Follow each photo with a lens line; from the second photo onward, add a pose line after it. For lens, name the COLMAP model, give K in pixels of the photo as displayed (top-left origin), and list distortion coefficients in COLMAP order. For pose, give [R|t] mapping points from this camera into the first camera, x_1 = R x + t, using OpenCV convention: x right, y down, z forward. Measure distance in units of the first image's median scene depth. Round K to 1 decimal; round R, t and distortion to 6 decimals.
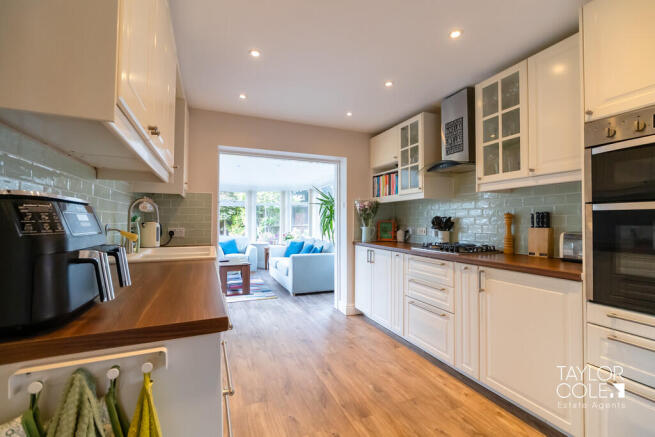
lens RADIAL K [[289.4, 0, 328.8], [0, 289.4, 213.8], [0, 0, 1]] dist [-0.000857, -0.000165]
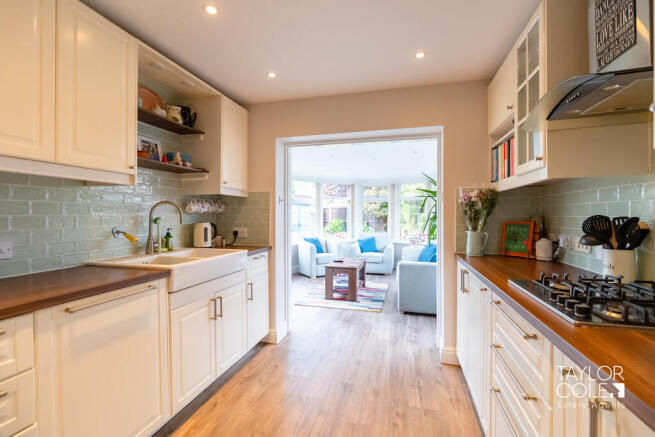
lens RADIAL K [[289.4, 0, 328.8], [0, 289.4, 213.8], [0, 0, 1]] dist [-0.000857, -0.000165]
pose [[0.788939, -0.006117, -0.614441, 0.266229], [0.018974, 0.999716, 0.014410, -0.007550], [0.614178, -0.023027, 0.788832, 0.319827]]
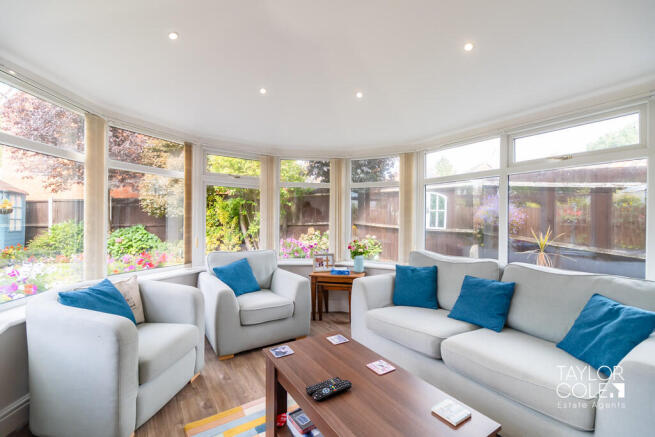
lens RADIAL K [[289.4, 0, 328.8], [0, 289.4, 213.8], [0, 0, 1]] dist [-0.000857, -0.000165]
pose [[0.984222, 0.001597, 0.176929, -0.539064], [-0.005693, 0.999727, 0.022649, 0.012533], [-0.176845, -0.023299, 0.983963, 1.025030]]
